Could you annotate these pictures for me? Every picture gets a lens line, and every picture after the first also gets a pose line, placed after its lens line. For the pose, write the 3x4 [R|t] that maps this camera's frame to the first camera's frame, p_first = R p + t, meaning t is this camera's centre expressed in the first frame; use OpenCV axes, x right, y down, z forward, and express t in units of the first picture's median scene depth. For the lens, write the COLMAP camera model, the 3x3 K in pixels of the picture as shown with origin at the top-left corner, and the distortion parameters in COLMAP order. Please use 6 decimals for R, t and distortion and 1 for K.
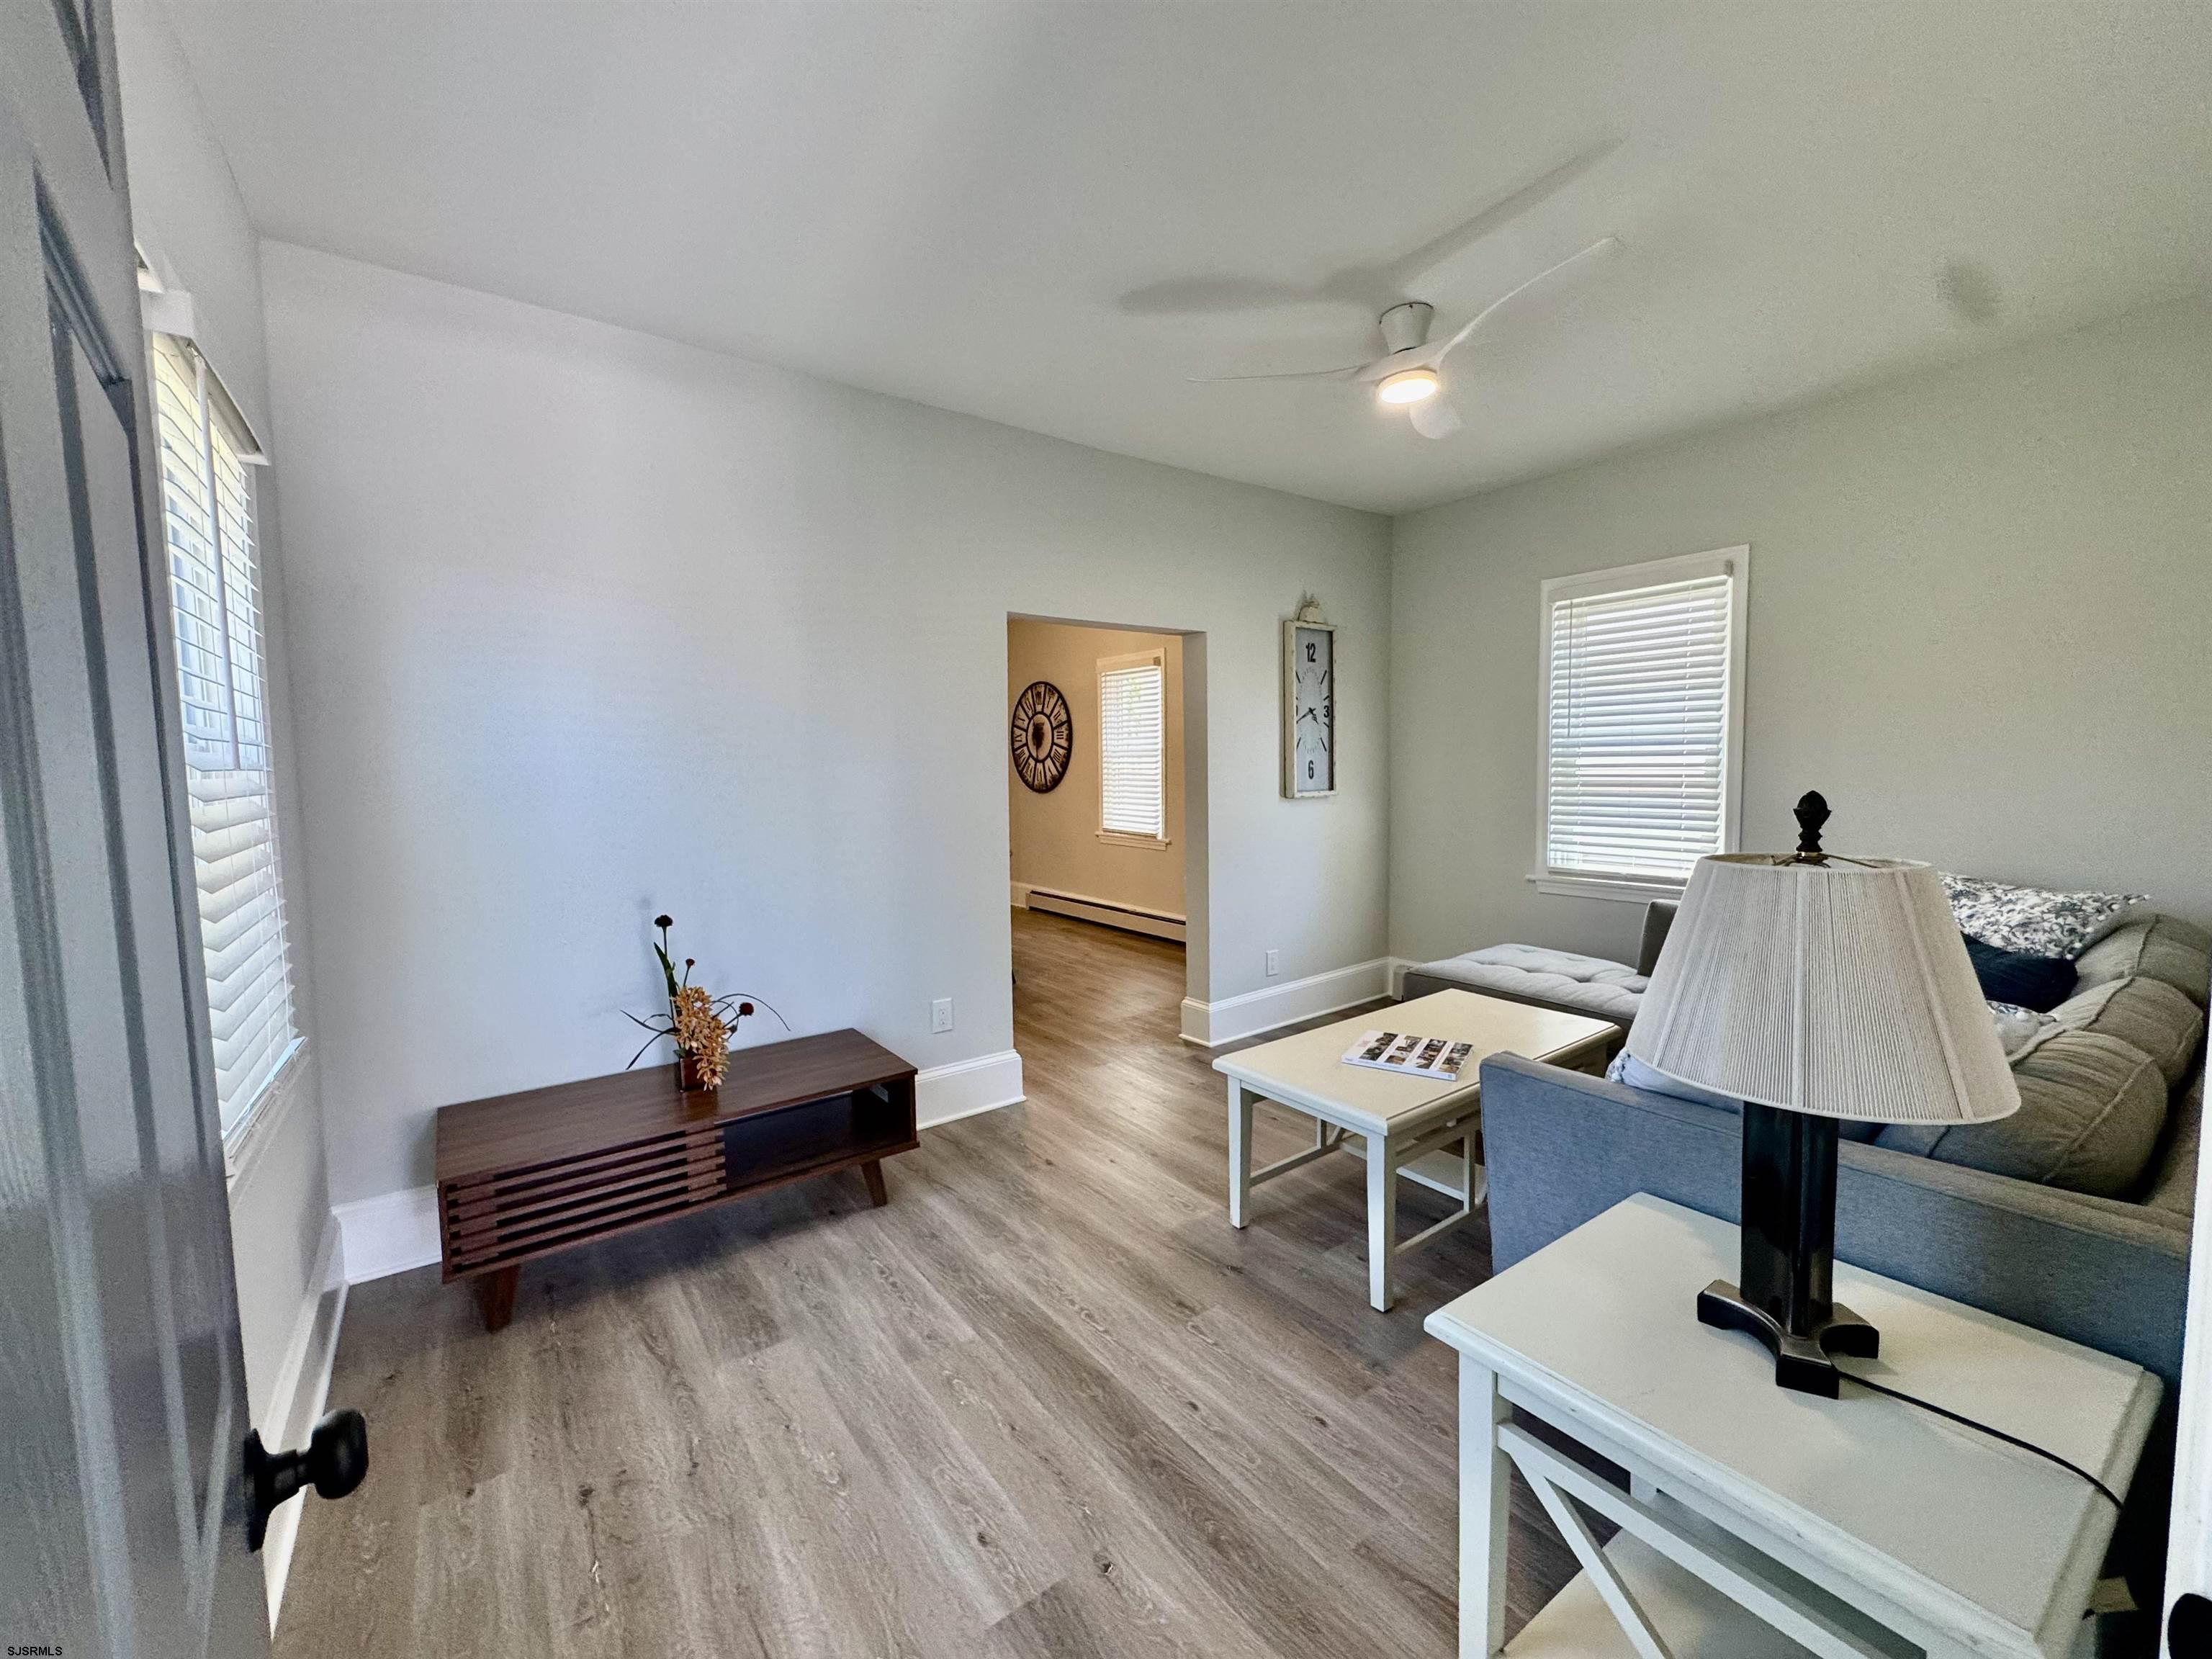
lens RADIAL K [[885.5, 0, 1098.2], [0, 885.5, 816.5], [0, 0, 1]] dist [-0.001066, -0.000216]
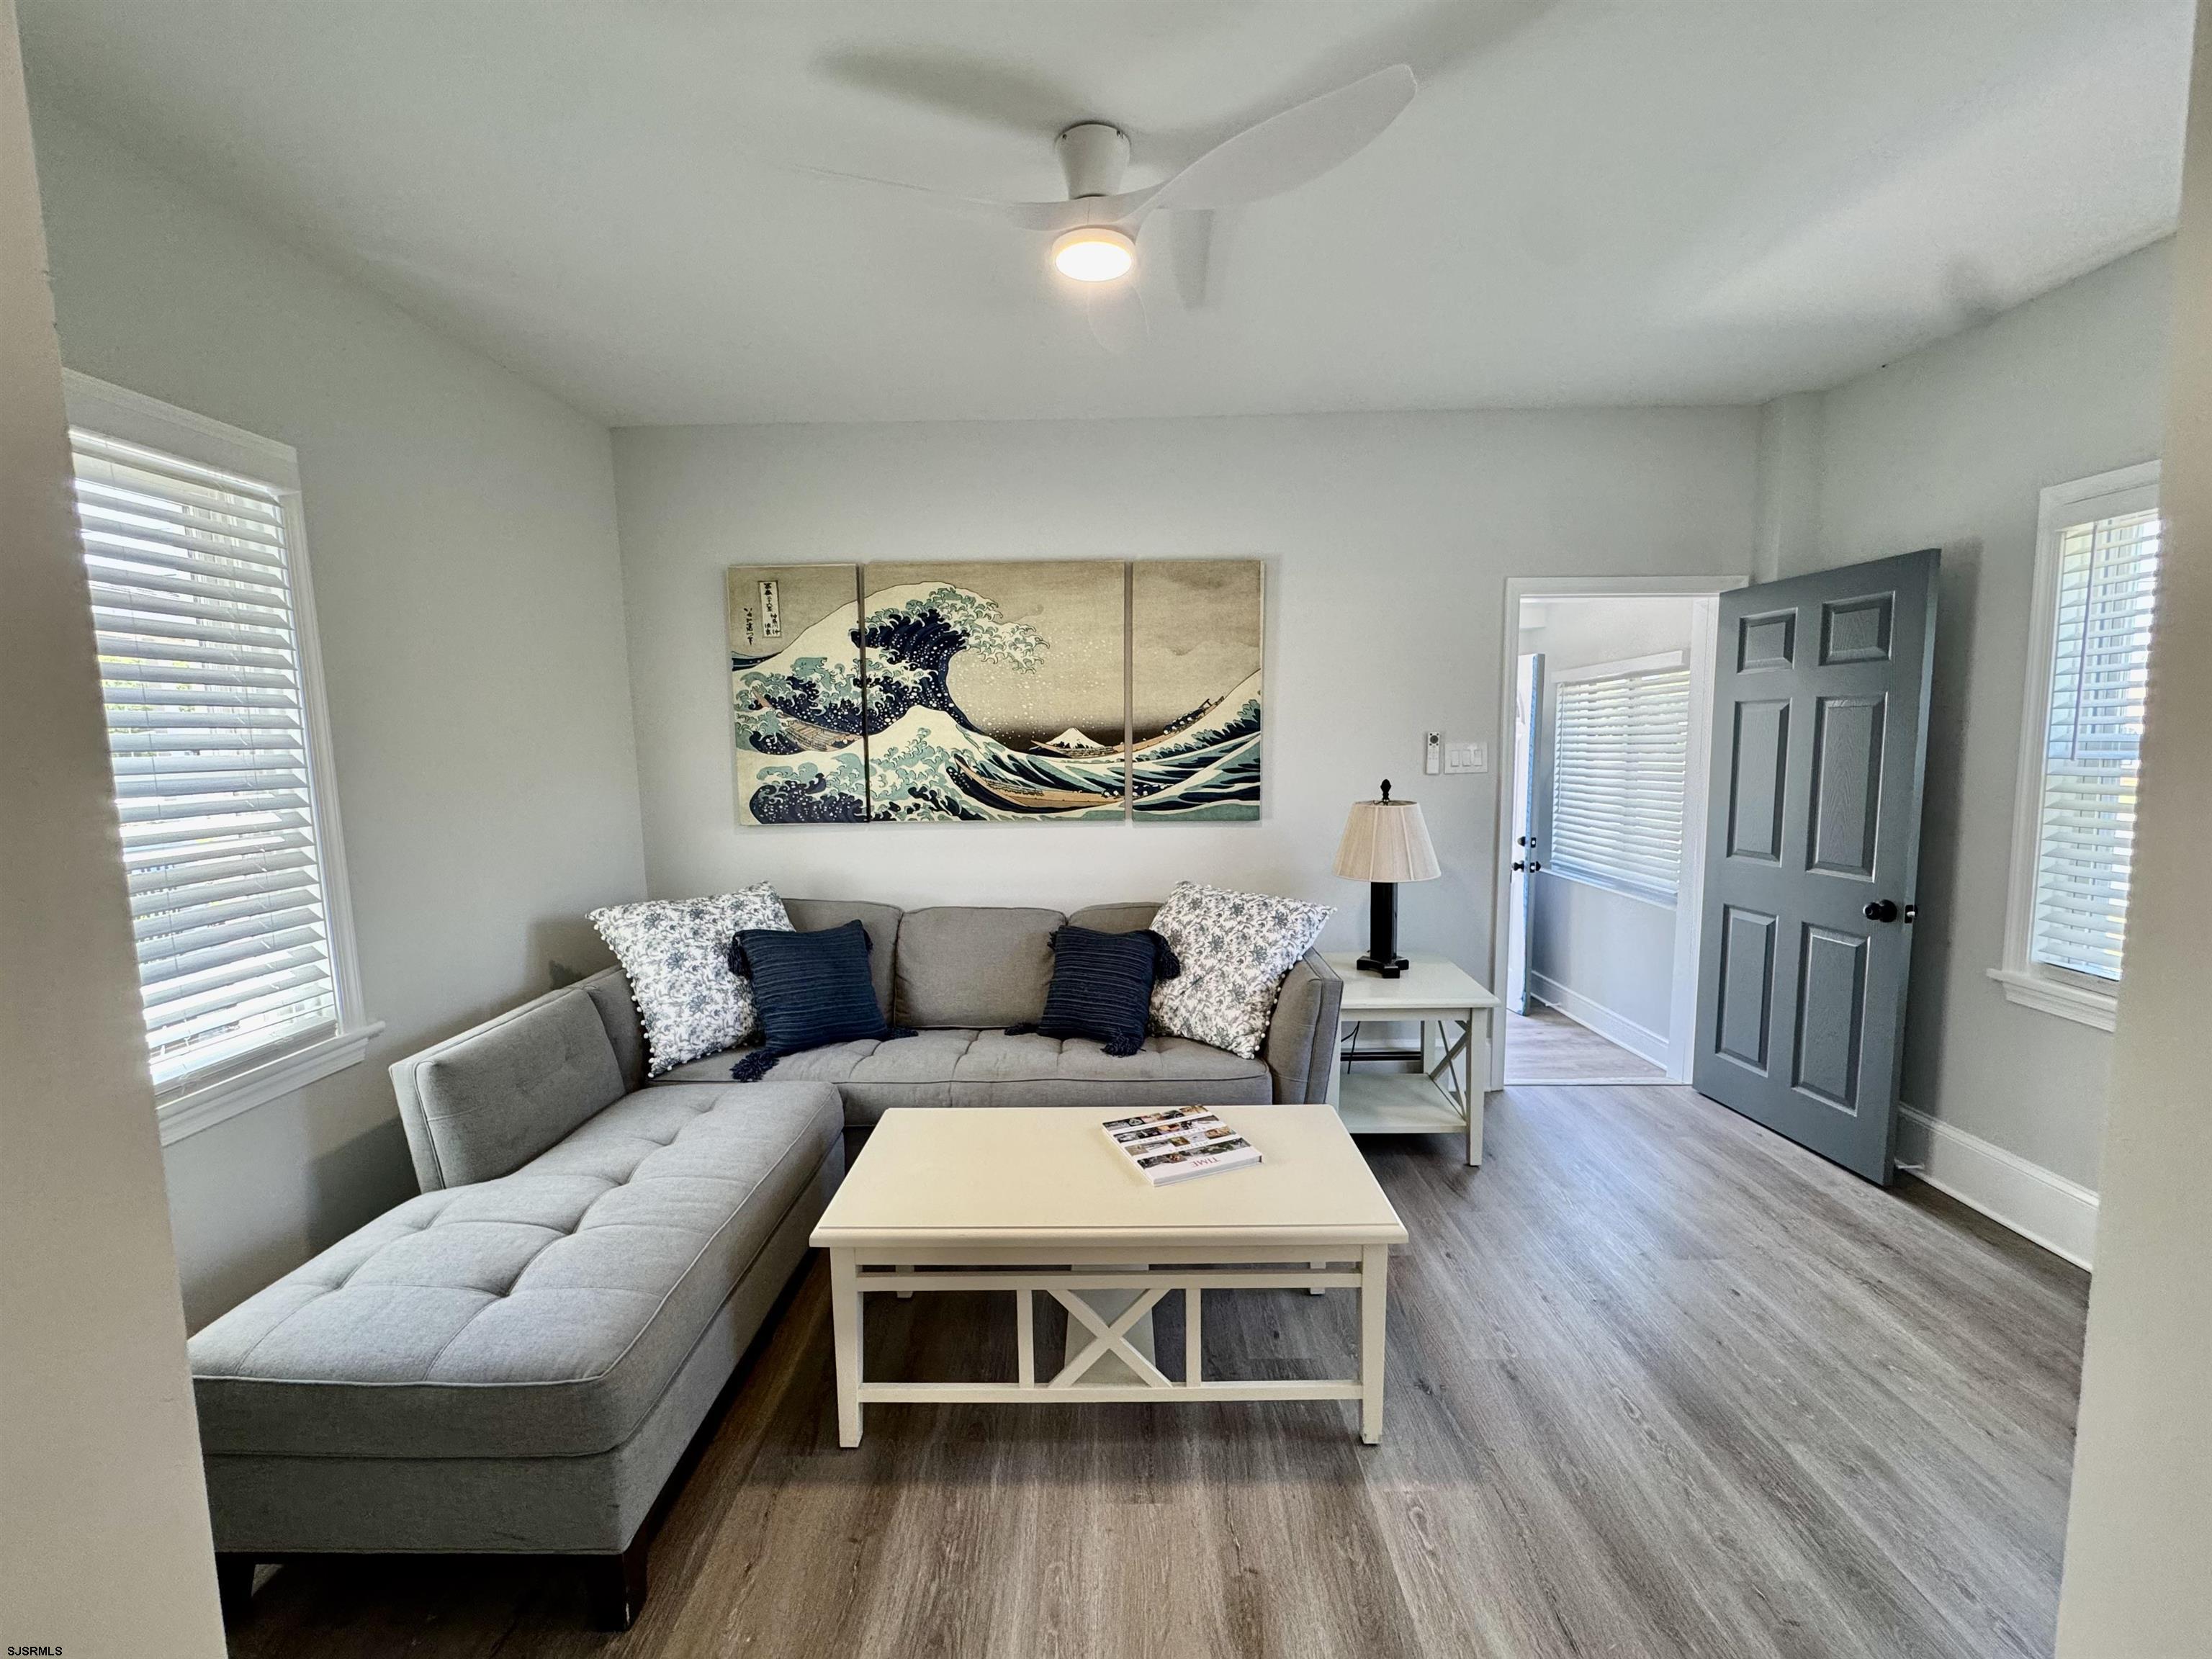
lens RADIAL K [[885.5, 0, 1104.6], [0, 885.5, 825.9], [0, 0, 1]] dist [-0.001066, -0.000216]
pose [[-0.810235, -0.031775, 0.585243, -0.023541], [0.064493, 0.987632, 0.142910, -0.049449], [-0.582546, 0.153535, -0.798165, 0.541430]]
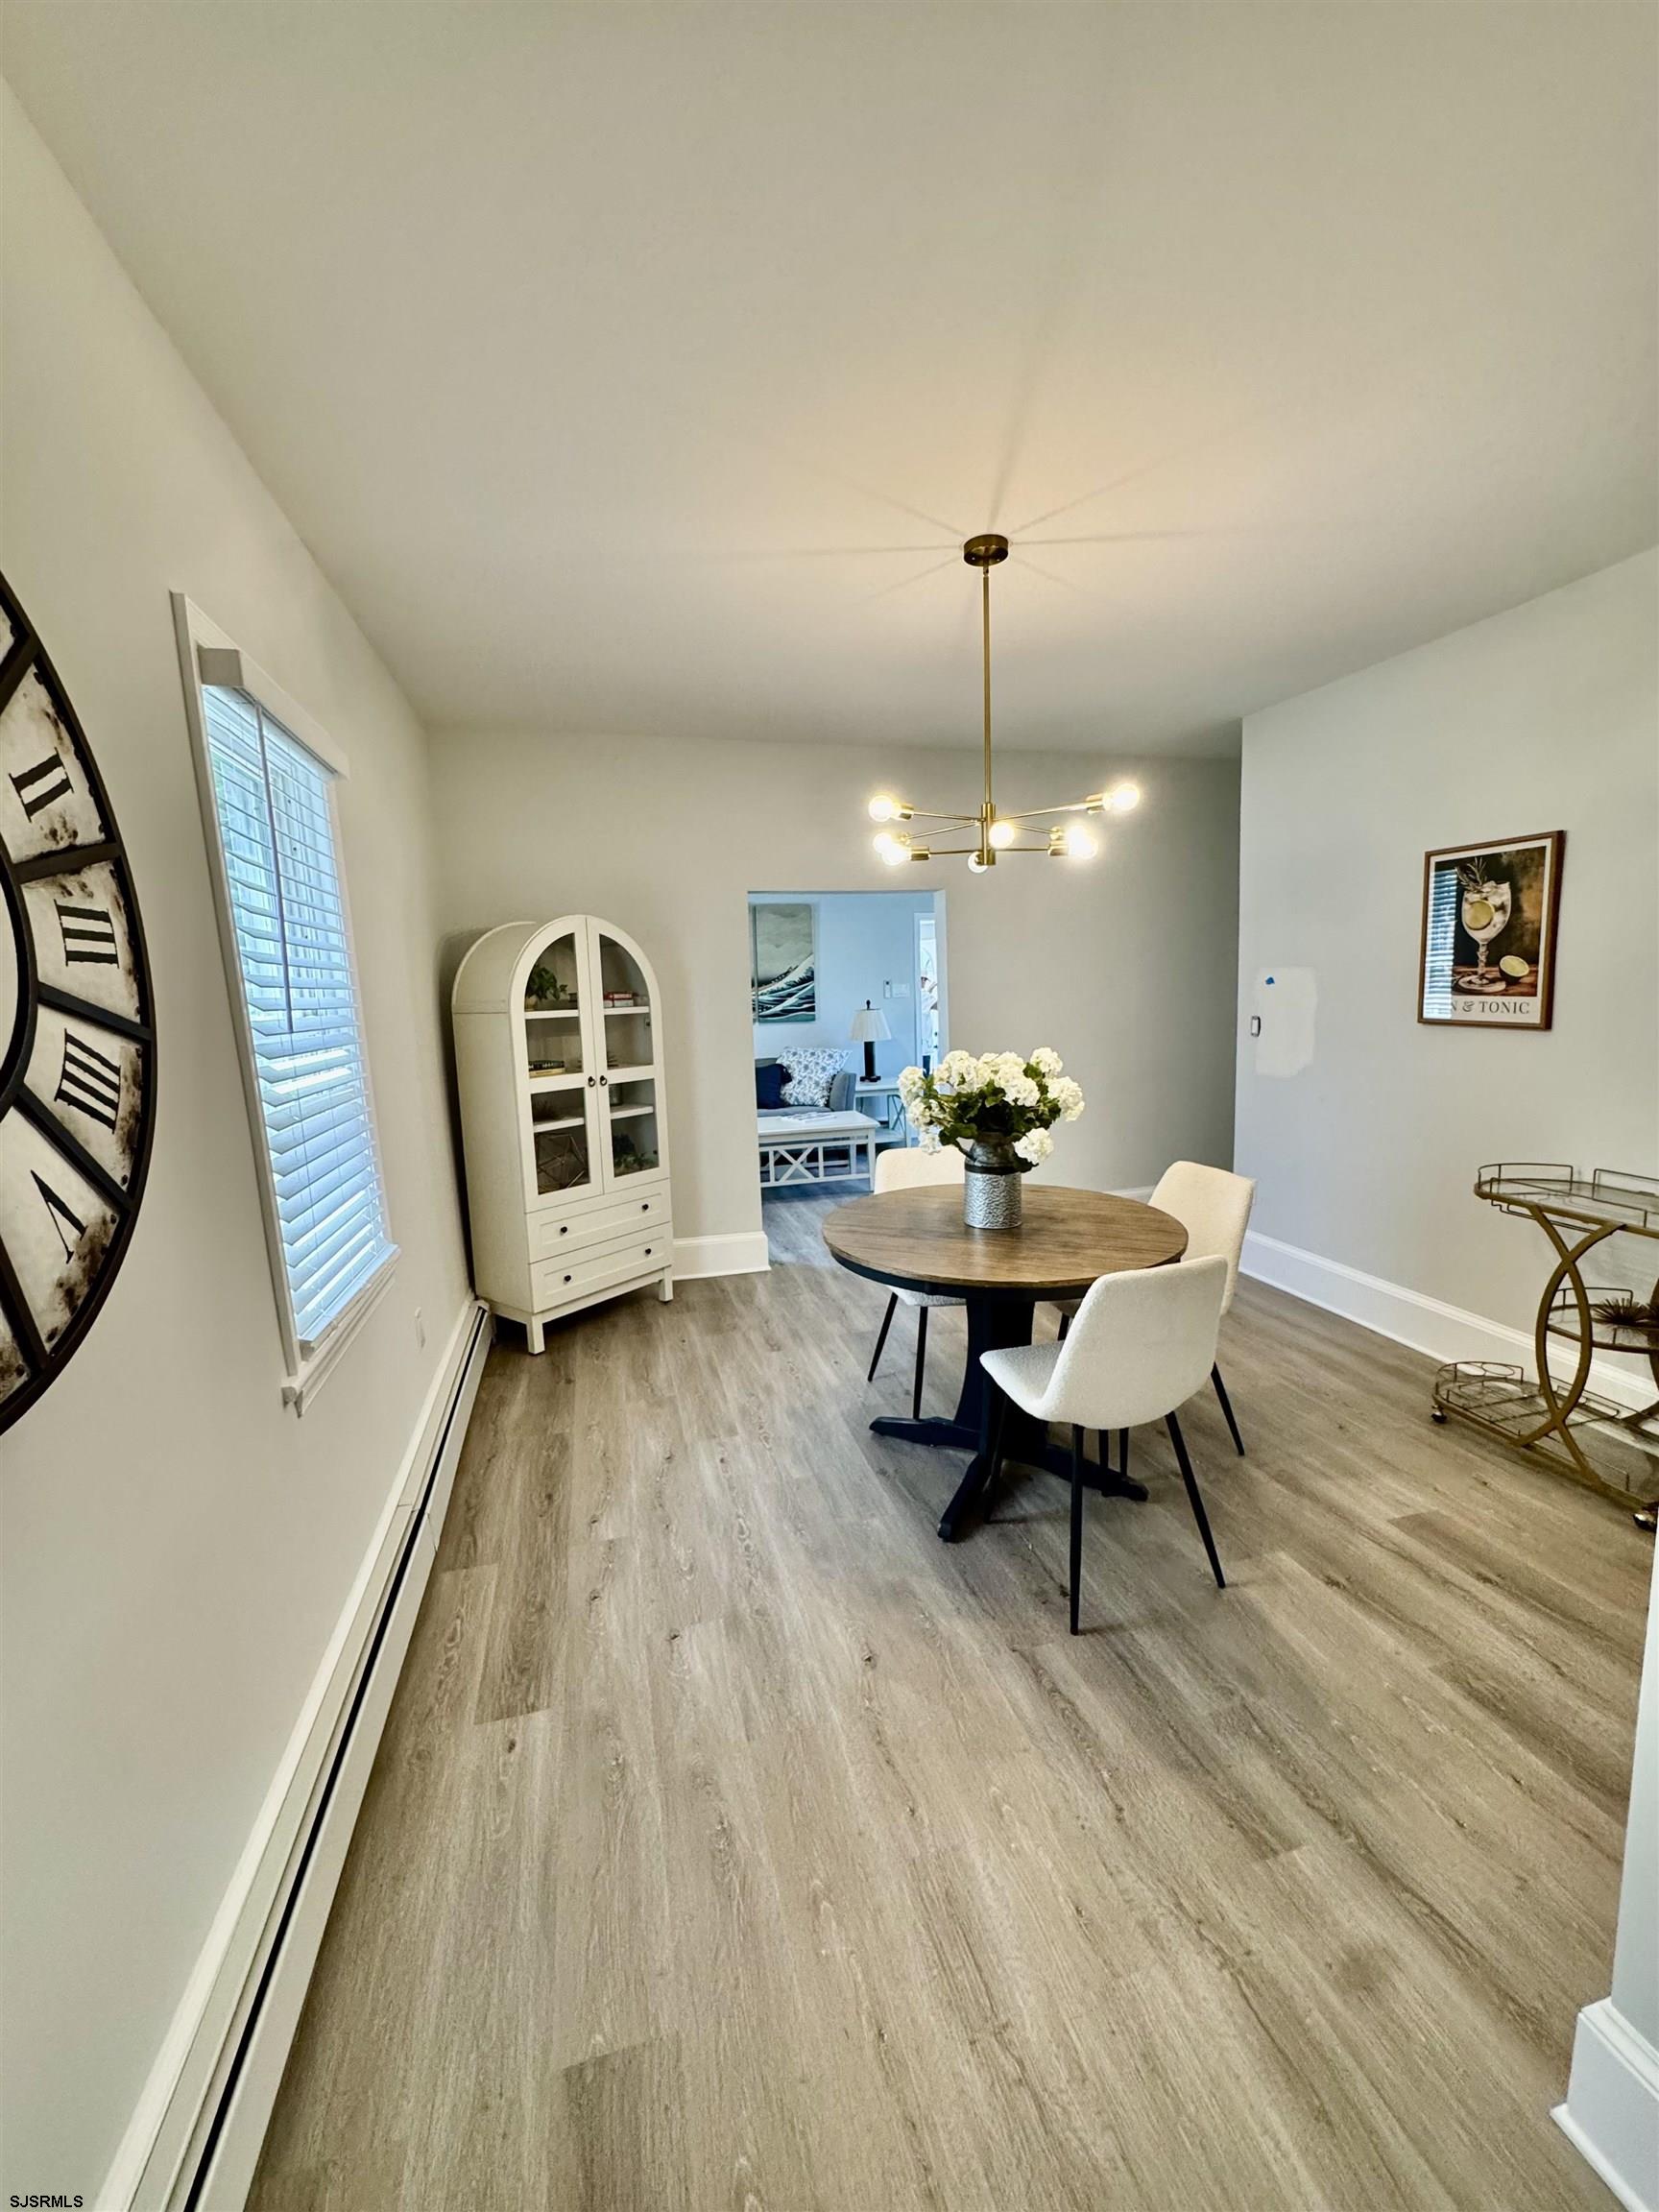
lens RADIAL K [[885.5, 0, 832.4], [0, 885.5, 1108.2], [0, 0, 1]] dist [-0.001066, -0.000216]
pose [[-0.935836, -0.006752, 0.352371, -0.206387], [0.067459, 0.977899, 0.197898, -0.085222], [-0.345919, 0.208971, -0.914697, 1.097140]]
